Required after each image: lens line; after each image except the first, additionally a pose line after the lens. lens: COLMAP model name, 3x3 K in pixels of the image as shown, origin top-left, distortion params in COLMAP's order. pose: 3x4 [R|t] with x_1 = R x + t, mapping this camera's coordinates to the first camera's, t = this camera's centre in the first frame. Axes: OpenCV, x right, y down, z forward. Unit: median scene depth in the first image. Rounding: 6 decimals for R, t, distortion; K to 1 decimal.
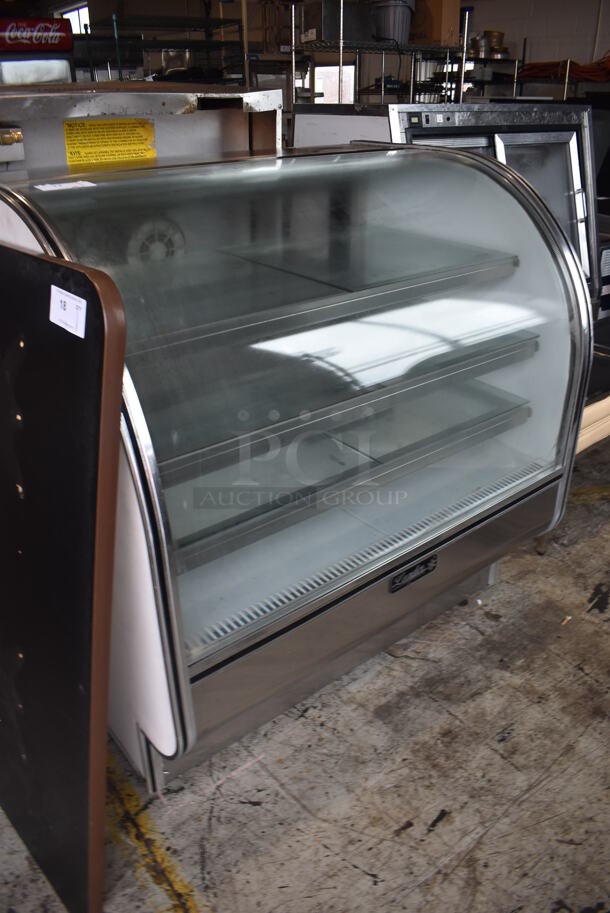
lens RADIAL K [[707.5, 0, 307.8], [0, 707.5, 460.6], [0, 0, 1]] dist [-0.096277, 0.012224]
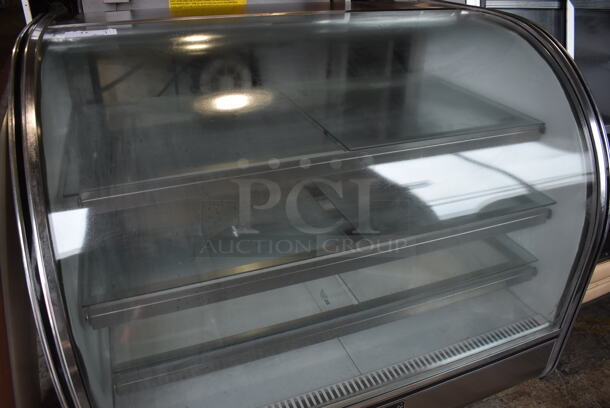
lens RADIAL K [[472.7, 0, 301.9], [0, 472.7, 202.2], [0, 0, 1]] dist [-0.096277, 0.012224]
pose [[0.953438, 0.156439, -0.257844, 0.152748], [-0.154944, 0.987575, 0.026243, -0.141112], [0.258746, 0.014931, 0.965830, 0.261788]]
